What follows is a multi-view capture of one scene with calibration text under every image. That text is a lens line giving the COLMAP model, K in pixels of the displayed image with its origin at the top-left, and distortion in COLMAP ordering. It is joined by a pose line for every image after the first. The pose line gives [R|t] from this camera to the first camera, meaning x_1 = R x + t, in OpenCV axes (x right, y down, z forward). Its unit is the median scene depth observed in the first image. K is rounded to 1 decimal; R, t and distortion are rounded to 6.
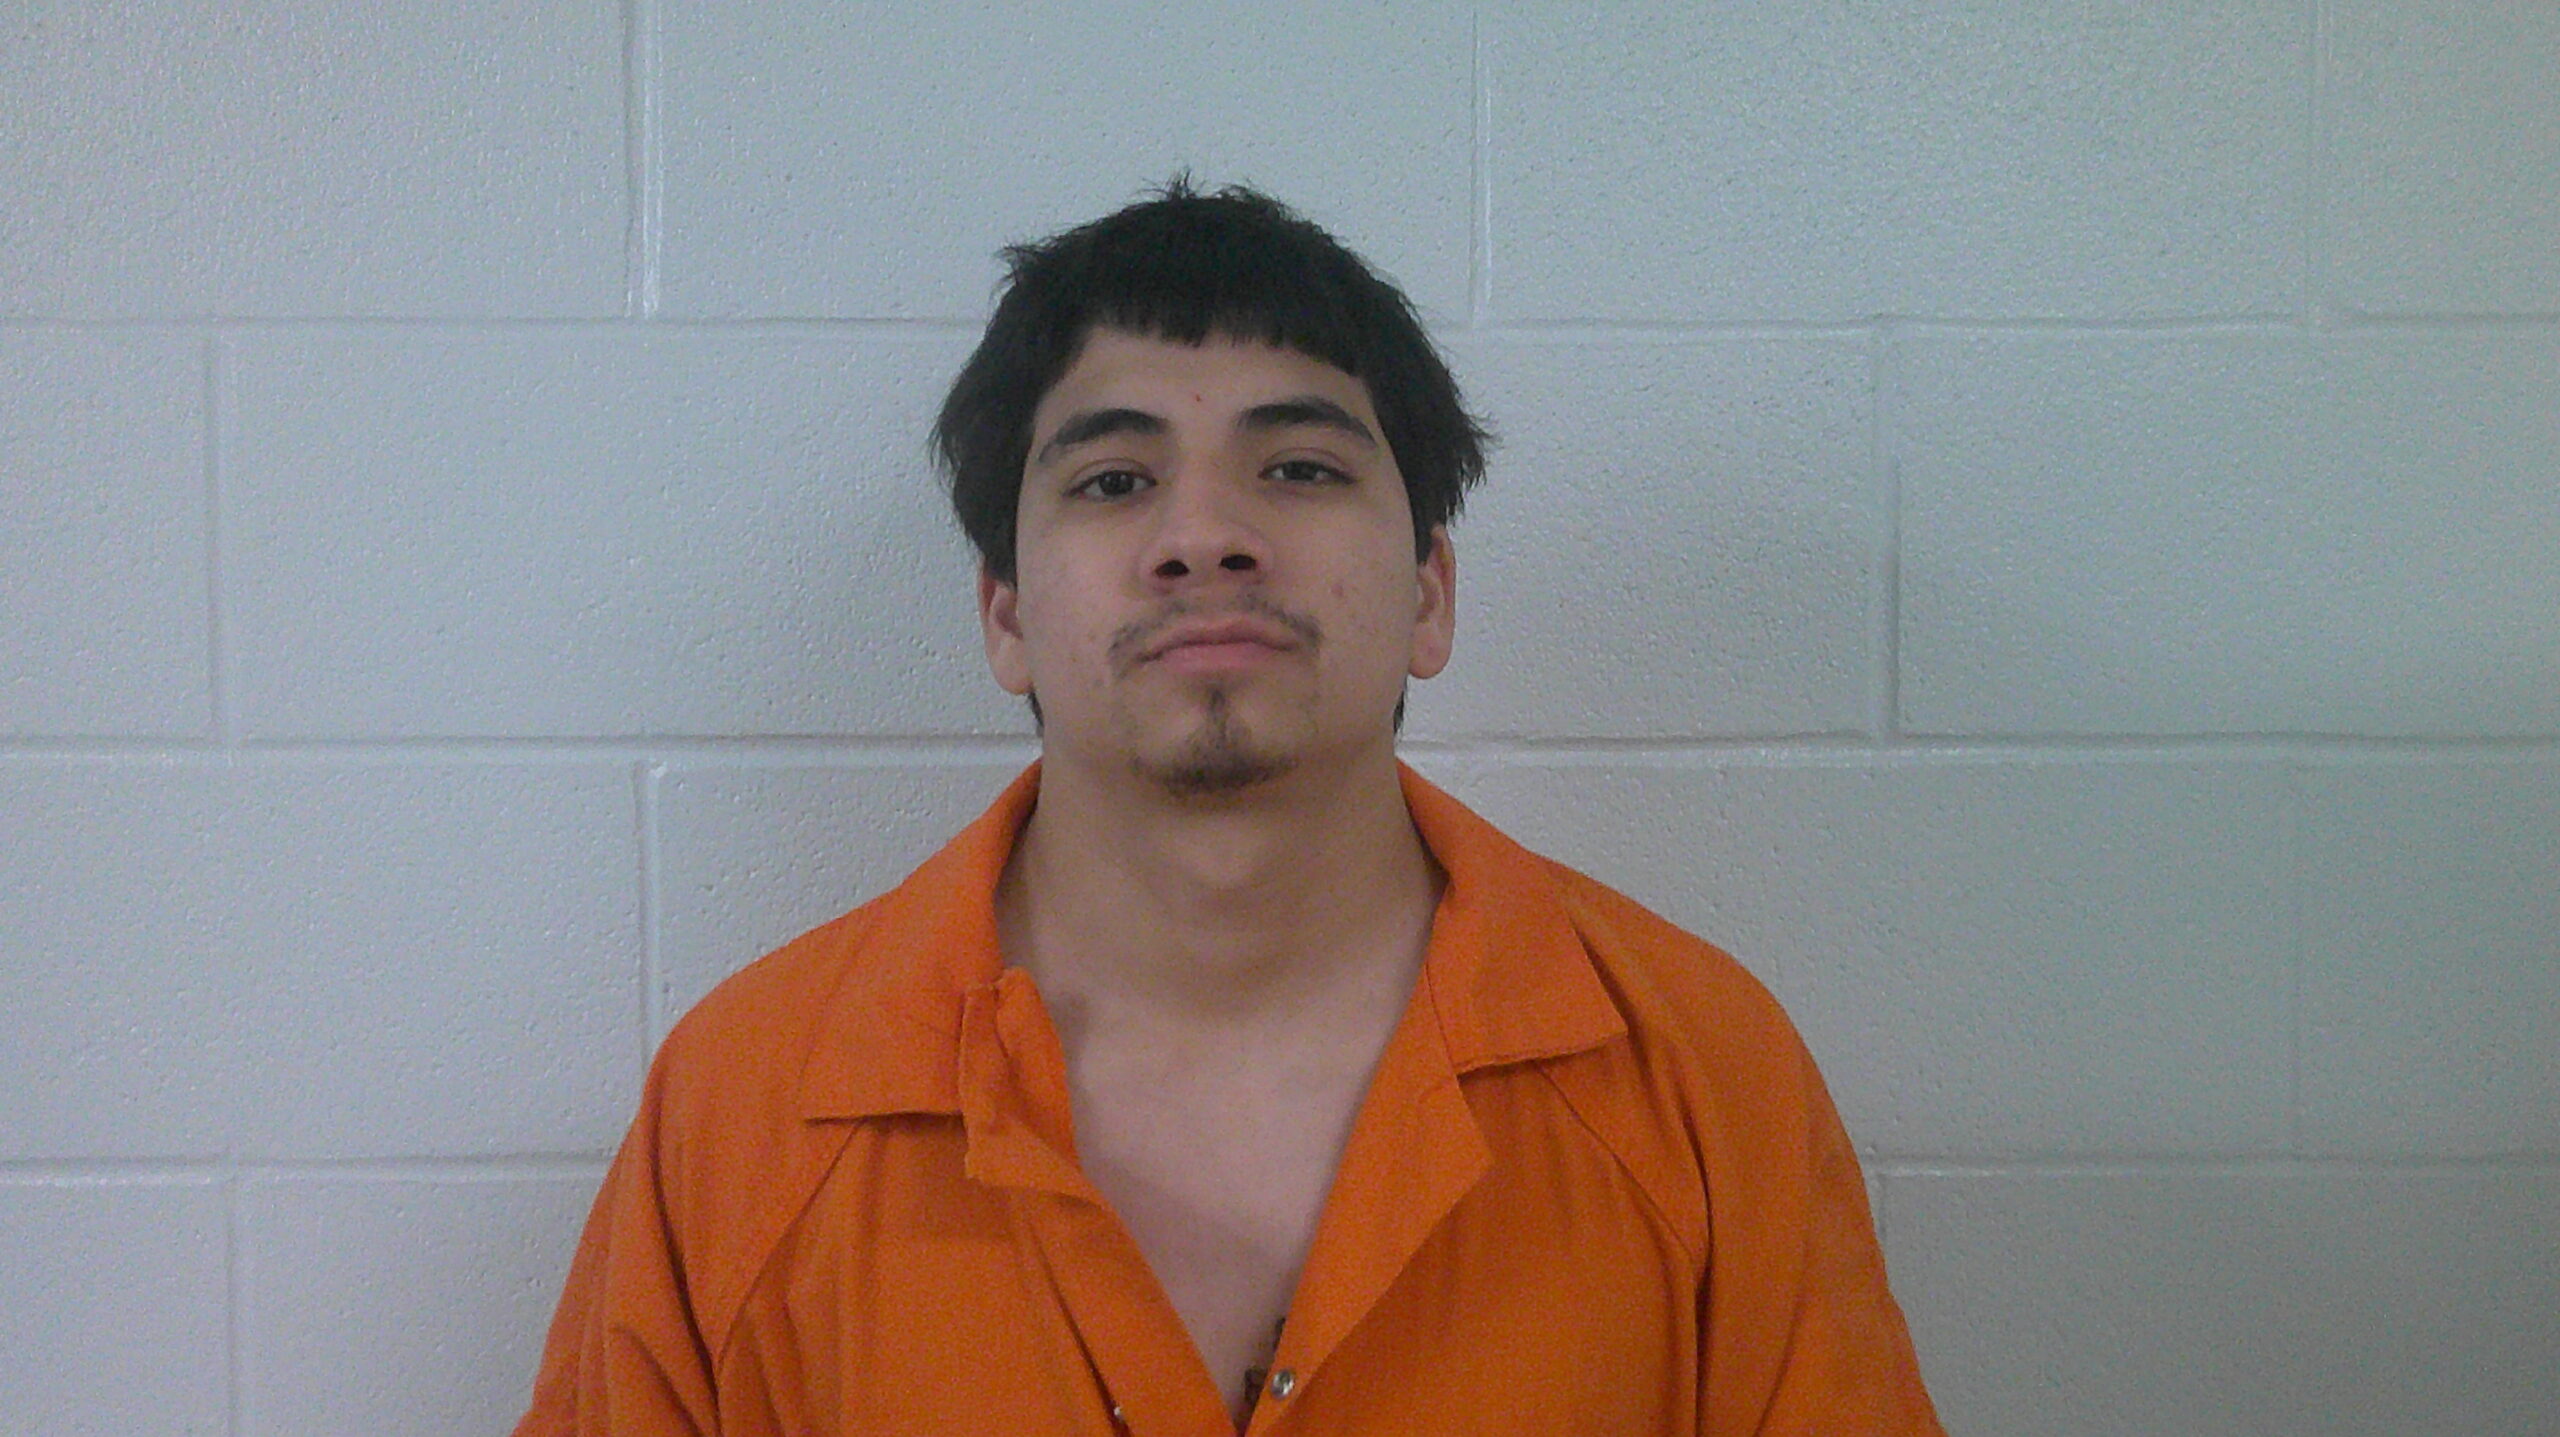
lens RADIAL K [[1028.3, 0, 1292.5], [0, 1028.3, 702.9], [0, 0, 1]] dist [0.016593, -0.006006]
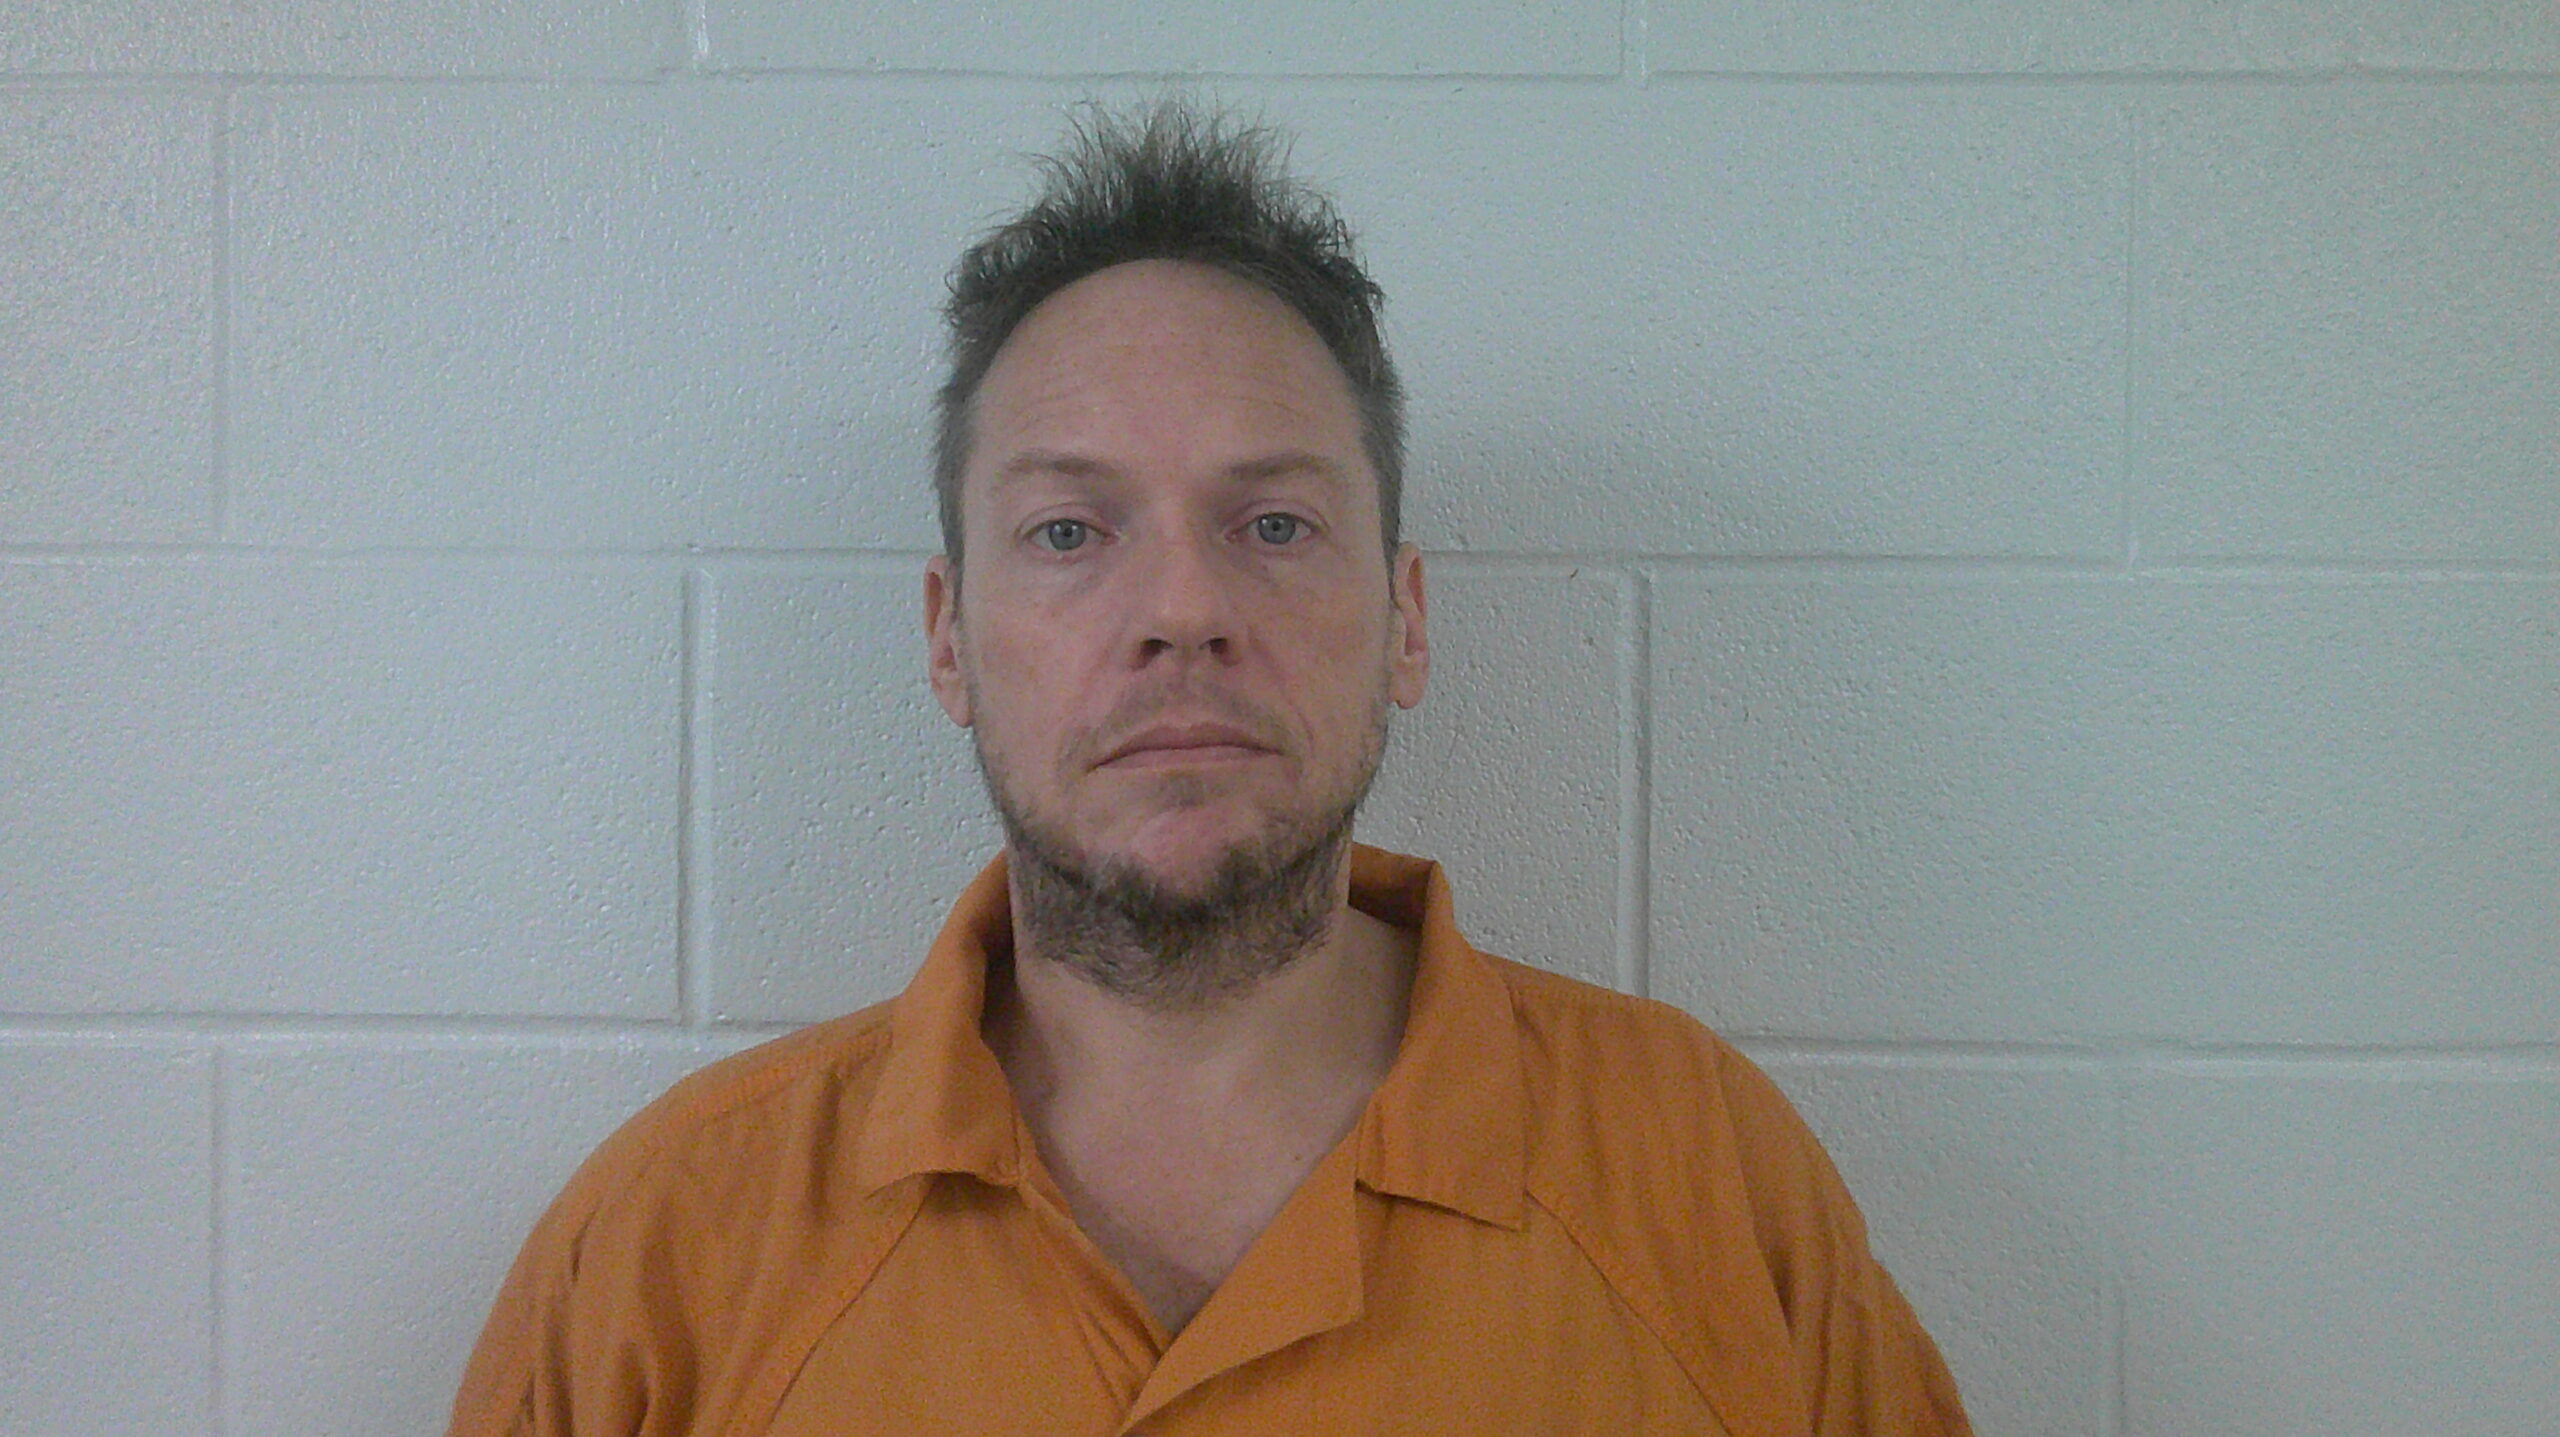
lens RADIAL K [[1028.3, 0, 1190.8], [0, 1028.3, 656.5], [0, 0, 1]] dist [0.016593, -0.006006]
pose [[0.999818, 0.008659, -0.016988, -0.590121], [-0.009018, 0.999735, -0.021165, -0.261027], [0.016800, 0.021315, 0.999632, 0.120593]]
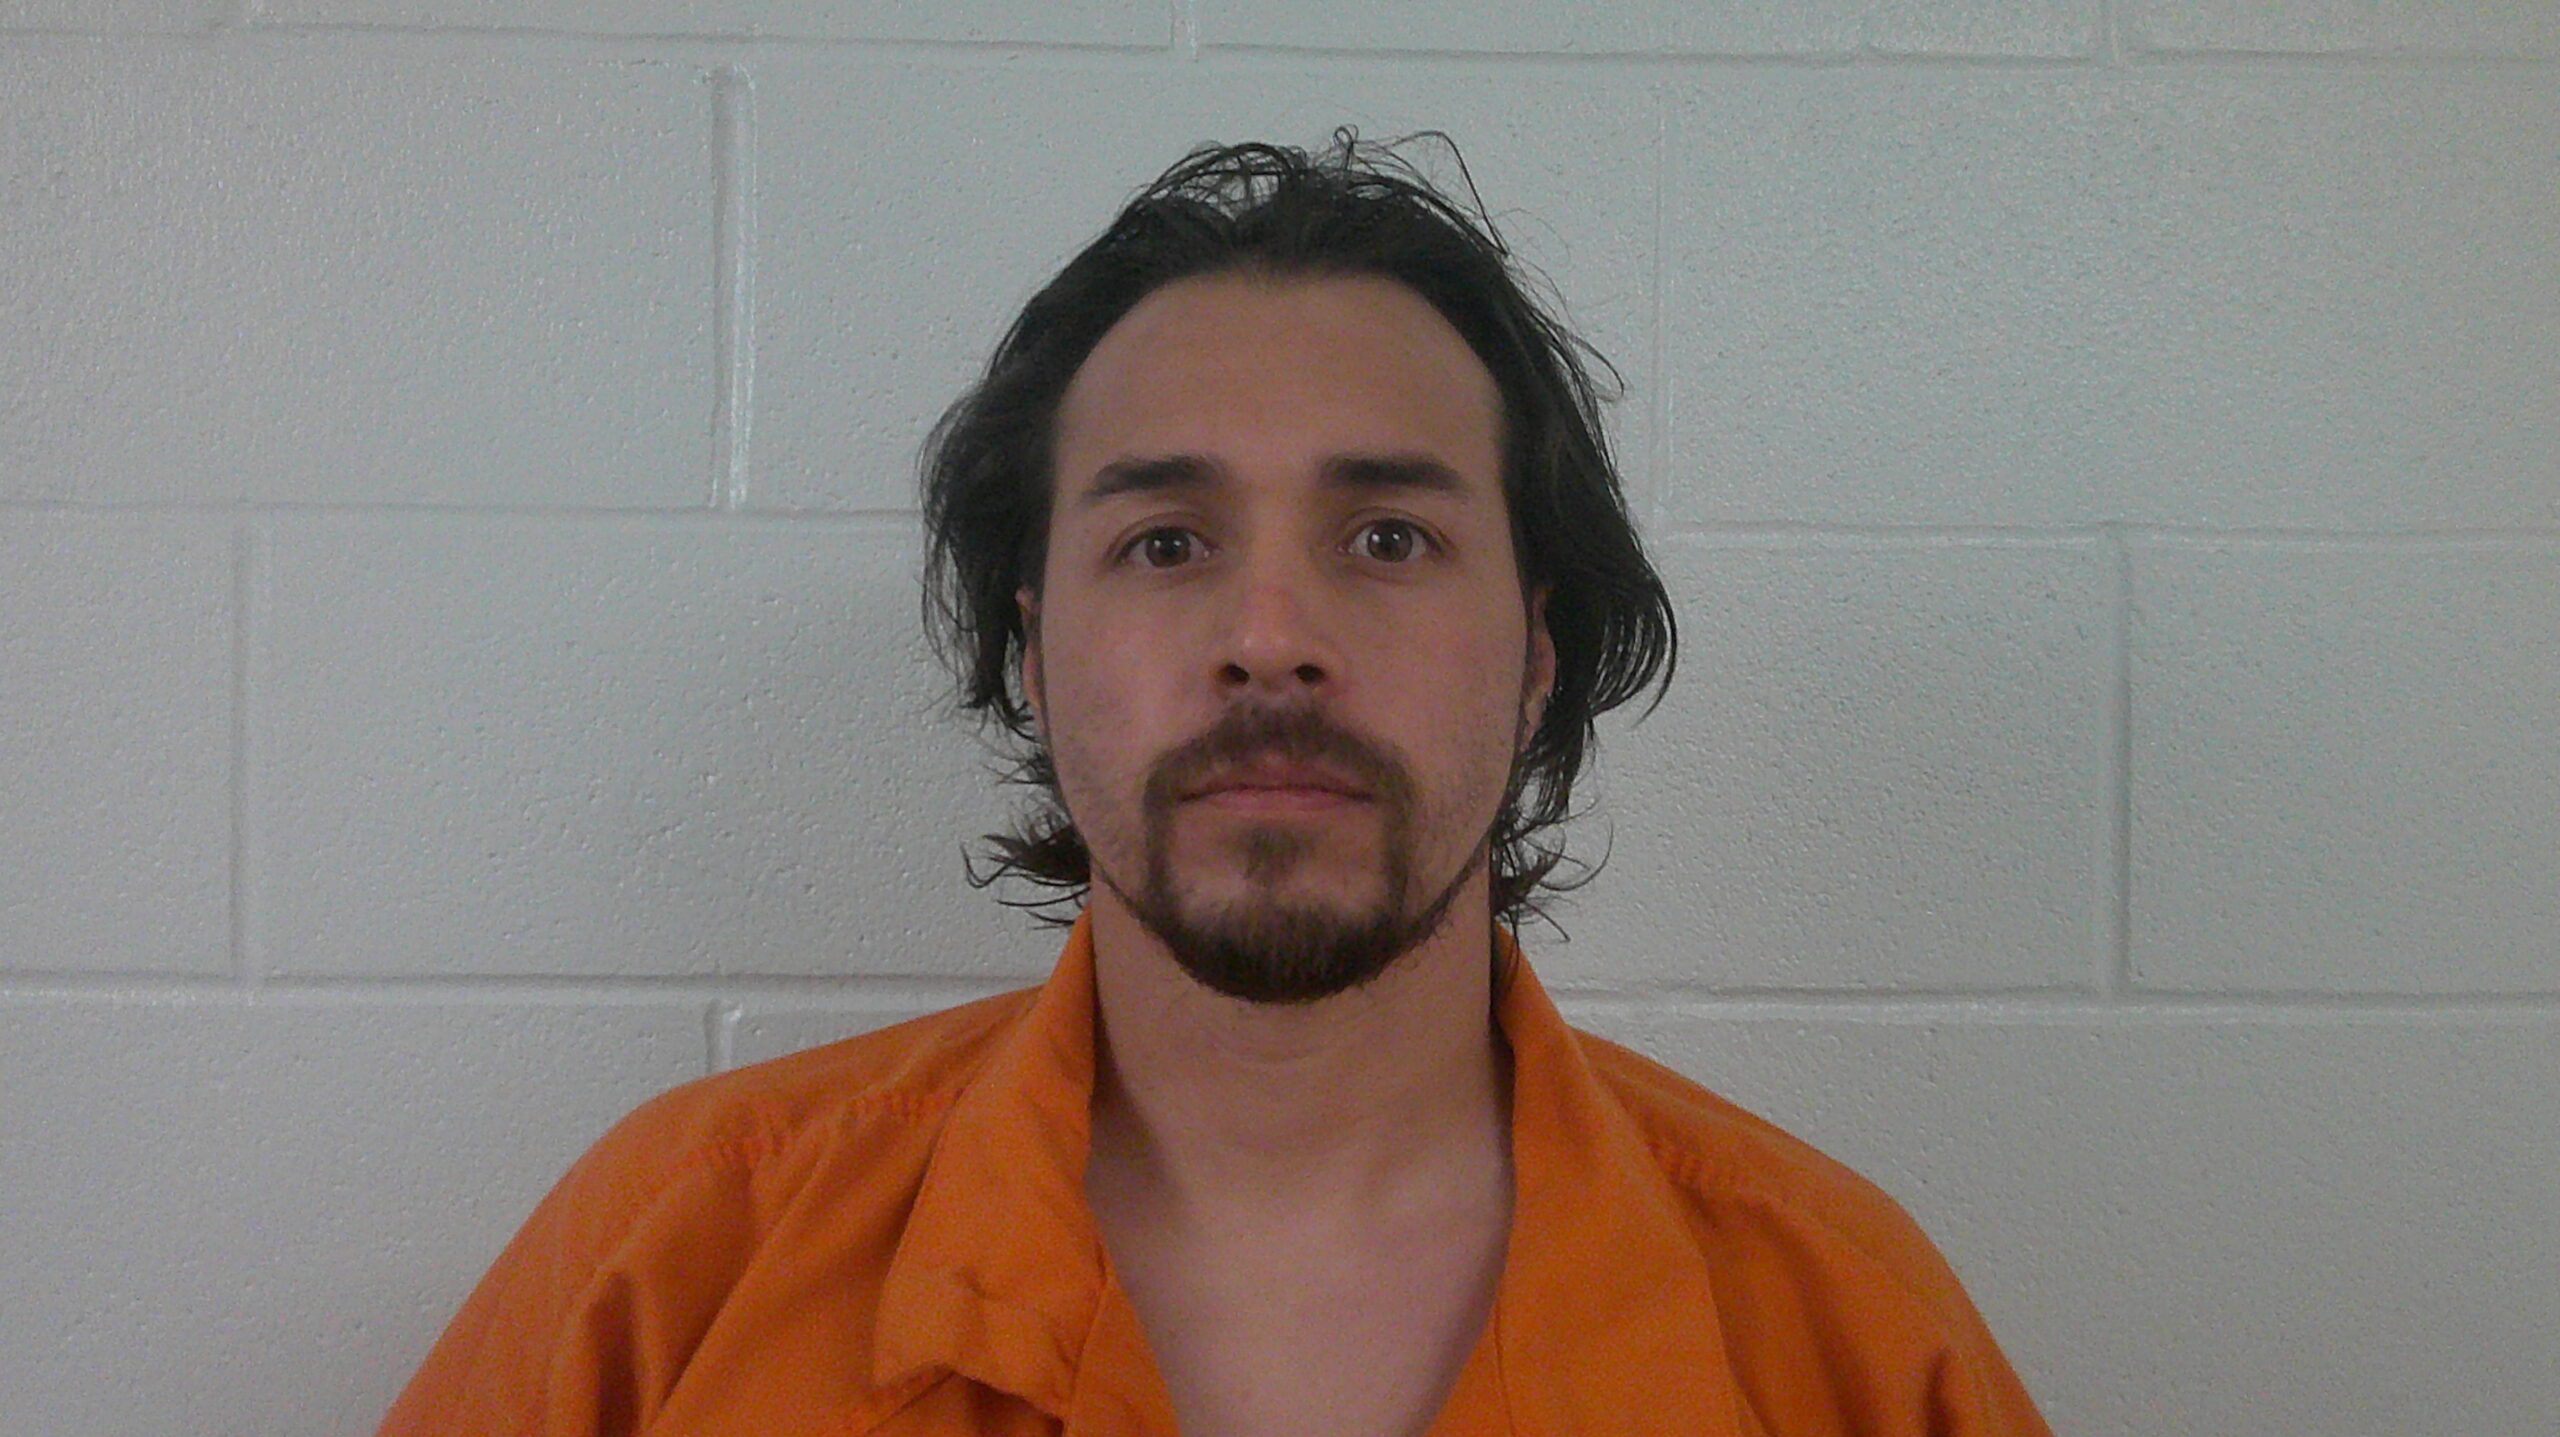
lens RADIAL K [[1028.3, 0, 1288.5], [0, 1028.3, 692.8], [0, 0, 1]] dist [0.016593, -0.006006]
pose [[0.999920, 0.011883, 0.004376, -0.144419], [-0.011808, 0.999789, -0.016814, -0.202208], [-0.004575, 0.016760, 0.999849, 0.105736]]
